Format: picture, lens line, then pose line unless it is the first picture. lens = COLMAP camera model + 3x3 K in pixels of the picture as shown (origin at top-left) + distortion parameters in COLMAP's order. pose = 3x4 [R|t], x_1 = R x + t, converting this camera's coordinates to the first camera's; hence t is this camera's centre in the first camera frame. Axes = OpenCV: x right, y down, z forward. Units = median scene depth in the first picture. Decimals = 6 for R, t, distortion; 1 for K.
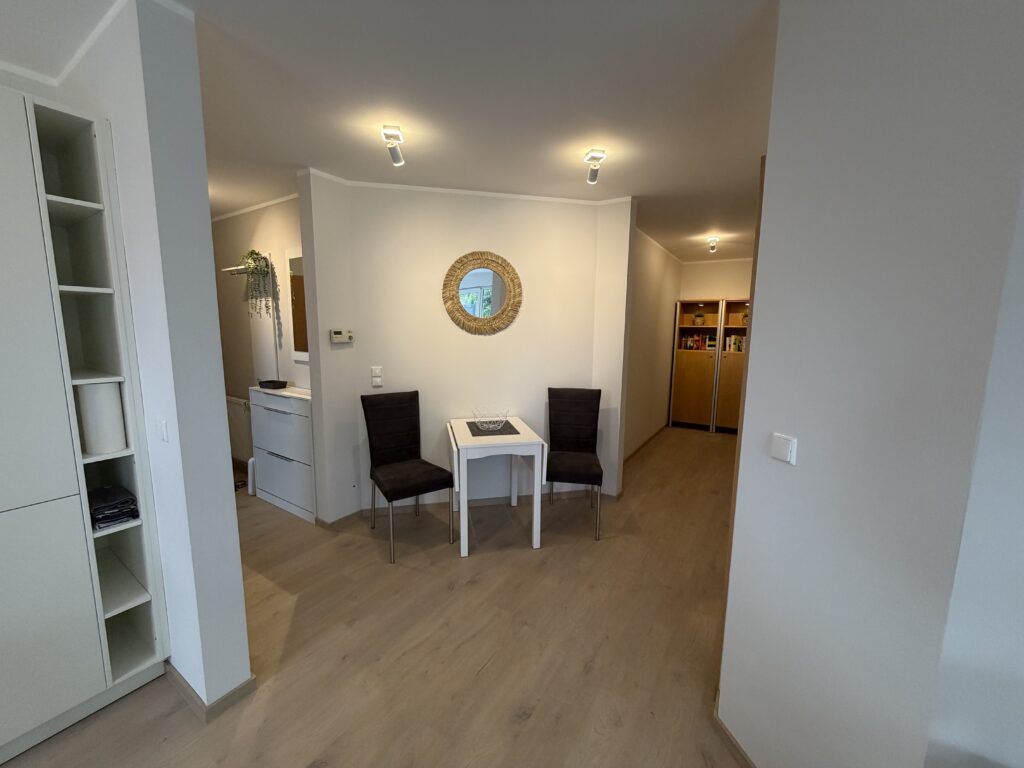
lens RADIAL K [[408.9, 0, 522.8], [0, 408.9, 382.9], [0, 0, 1]] dist [-0.000872, 0.000462]
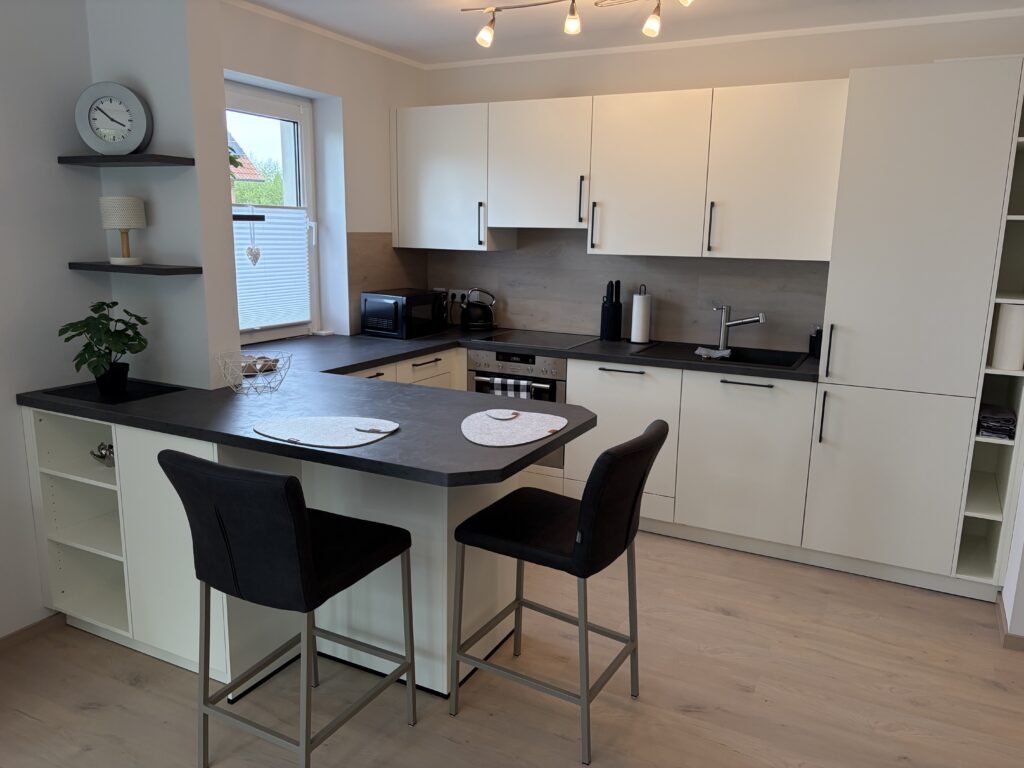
lens RADIAL K [[797.9, 0, 511.4], [0, 797.9, 390.7], [0, 0, 1]] dist [0.017975, 0.006016]
pose [[0.058334, 0.190335, -0.979985, 0.462047], [-0.147738, 0.972493, 0.180086, 0.017570], [0.987305, 0.134276, 0.084849, -0.210246]]
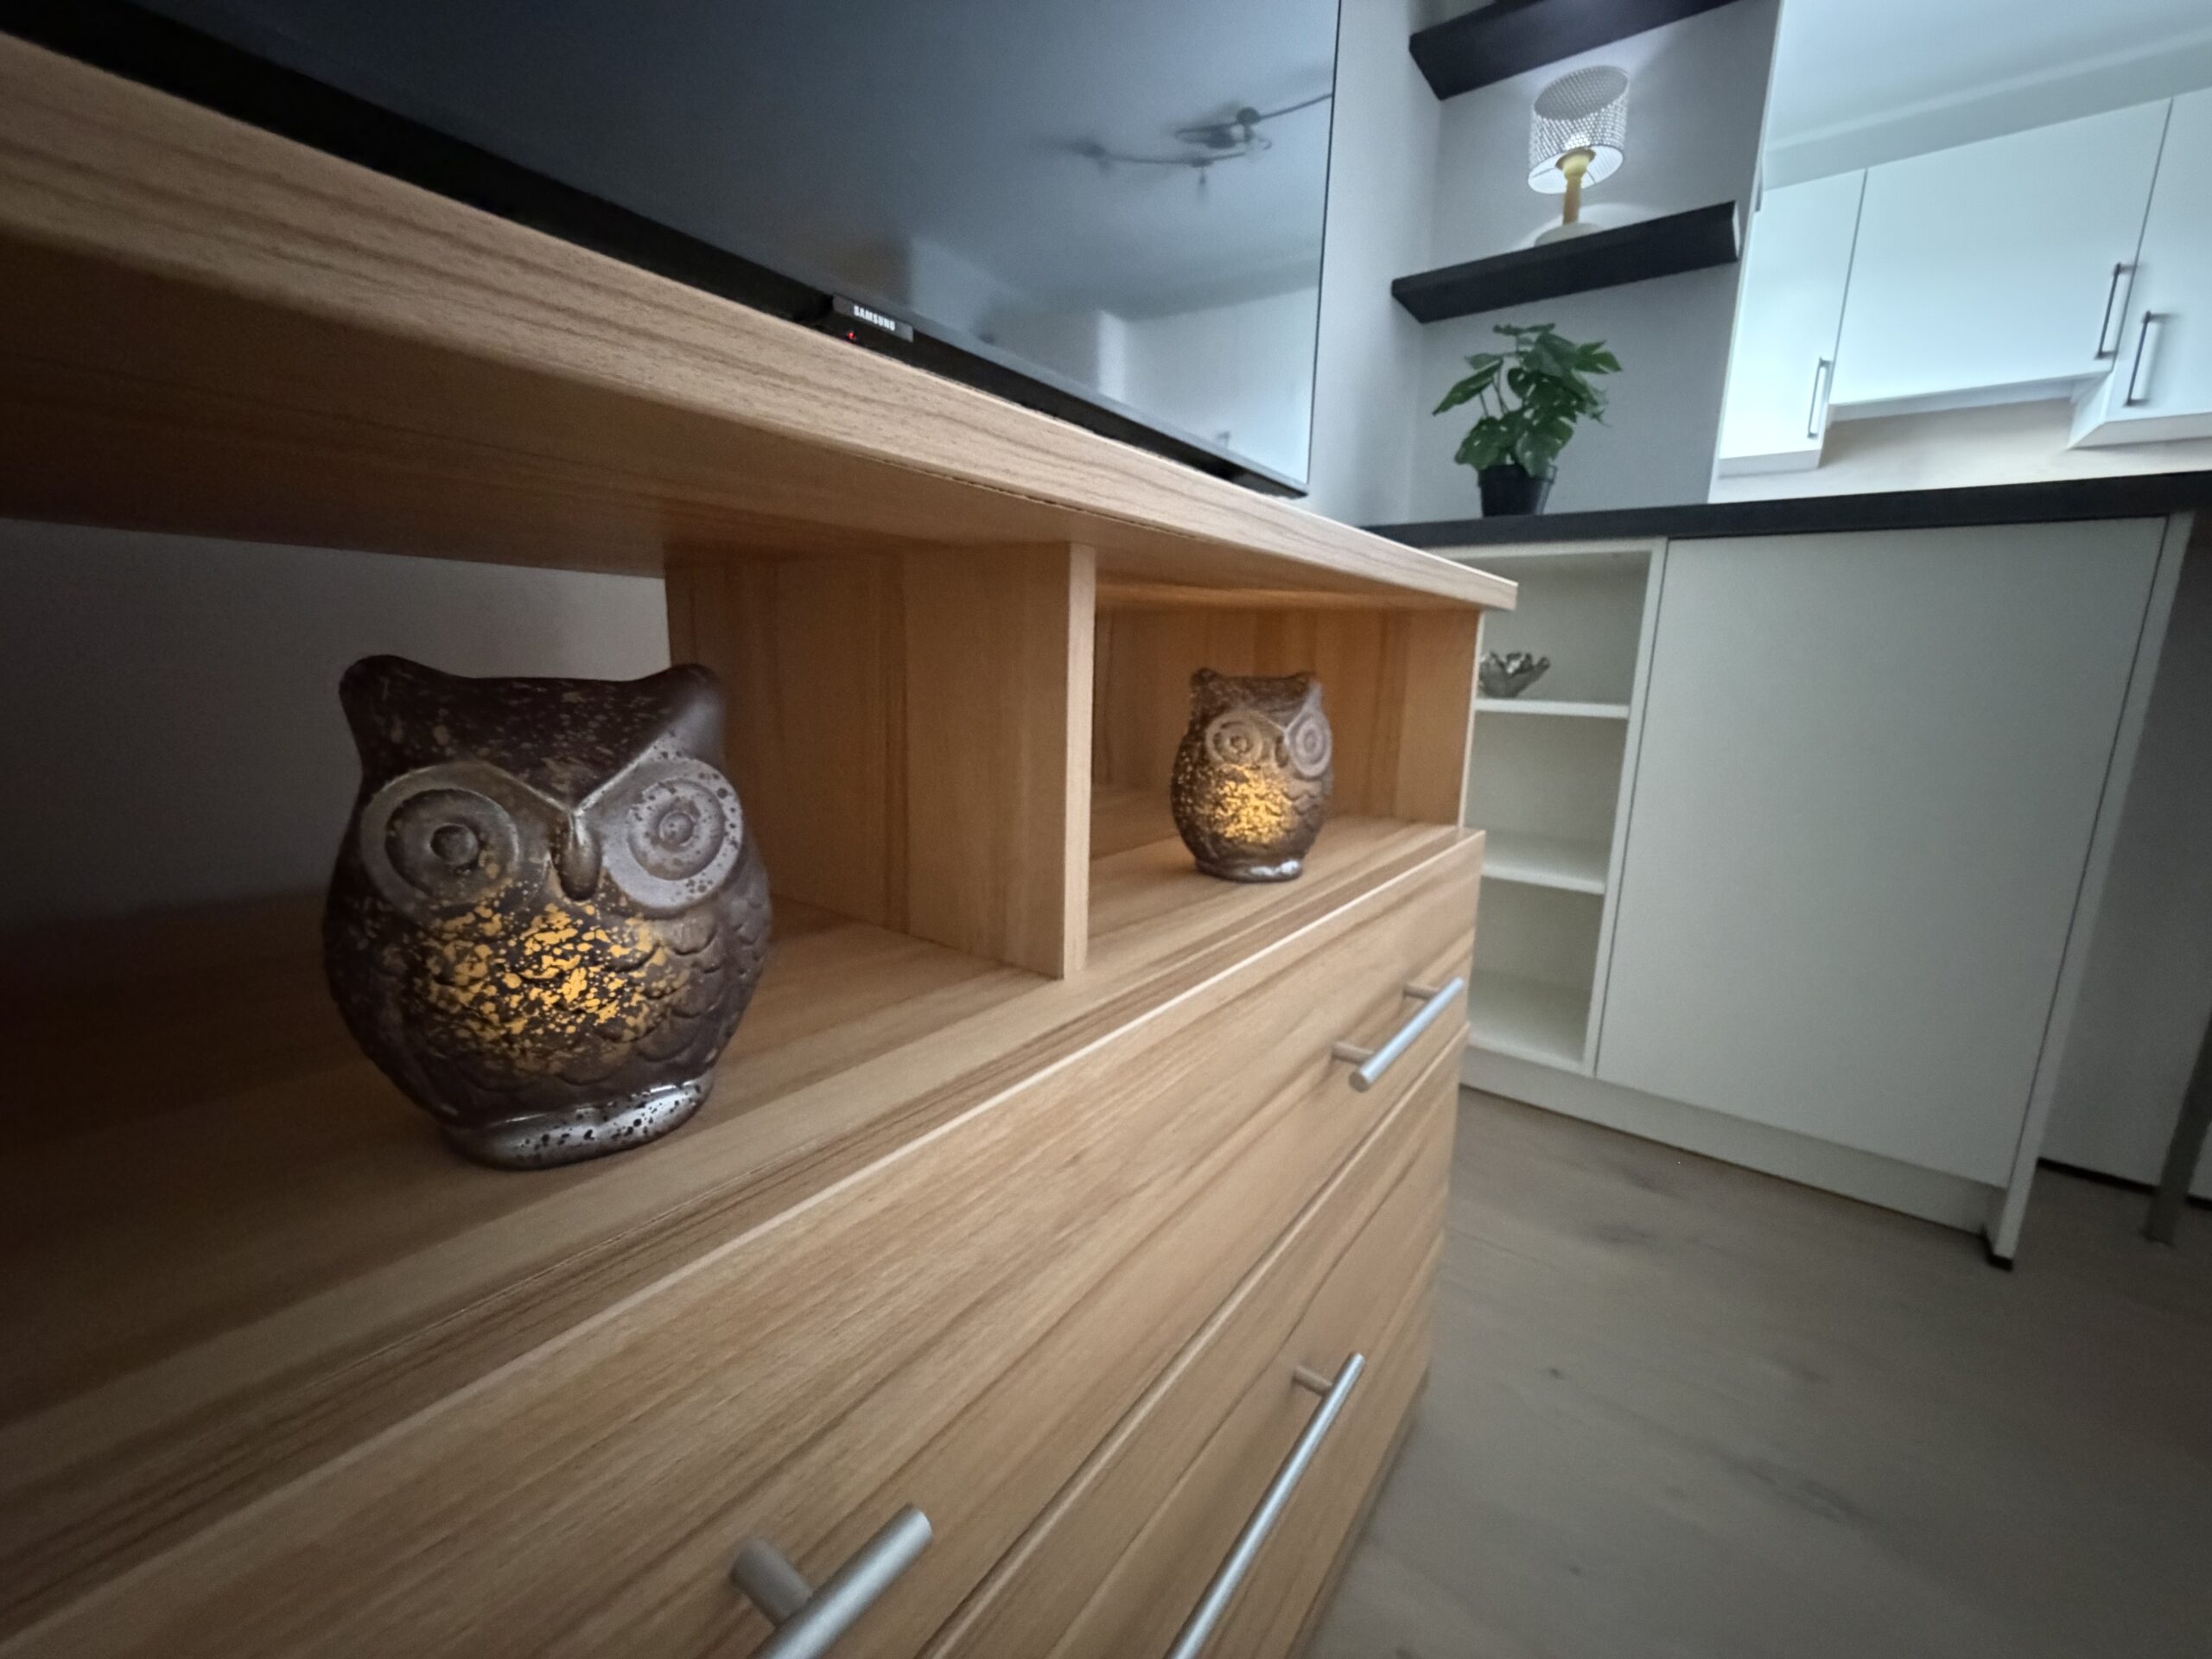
lens RADIAL K [[883.3, 0, 1099.5], [0, 883.3, 836.2], [0, 0, 1]] dist [-0.000872, 0.000462]
pose [[-0.092019, 0.182114, -0.978962, 0.039129], [-0.151142, 0.969188, 0.194502, 0.345844], [0.984220, 0.165860, -0.061659, -0.753003]]
